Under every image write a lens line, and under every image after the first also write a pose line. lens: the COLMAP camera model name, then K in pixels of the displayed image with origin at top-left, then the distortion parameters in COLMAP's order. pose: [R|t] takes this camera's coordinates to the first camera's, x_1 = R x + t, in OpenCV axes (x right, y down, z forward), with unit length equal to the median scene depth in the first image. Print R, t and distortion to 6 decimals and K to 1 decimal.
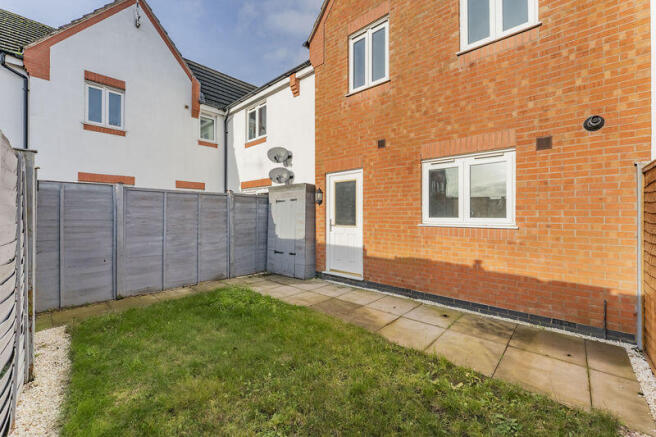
lens RADIAL K [[266.8, 0, 330.9], [0, 266.8, 214.9], [0, 0, 1]] dist [-0.001142, 0.000702]
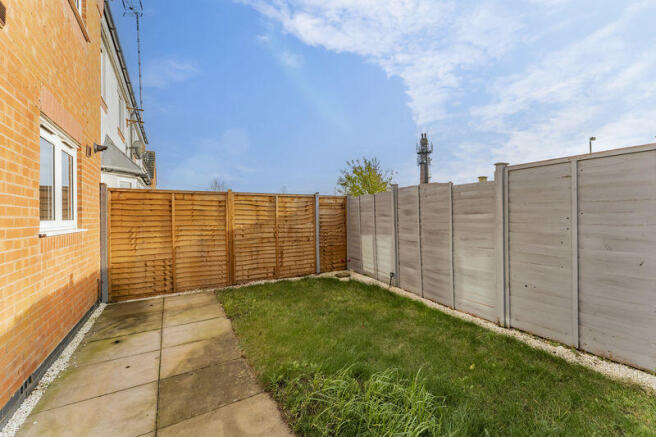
lens RADIAL K [[266.8, 0, 327.7], [0, 266.8, 217.4], [0, 0, 1]] dist [-0.001142, 0.000702]
pose [[-0.955810, 0.003942, 0.293960, -0.438010], [0.005127, 0.999982, 0.003261, 0.003009], [-0.293942, 0.004624, -0.955812, 1.664985]]
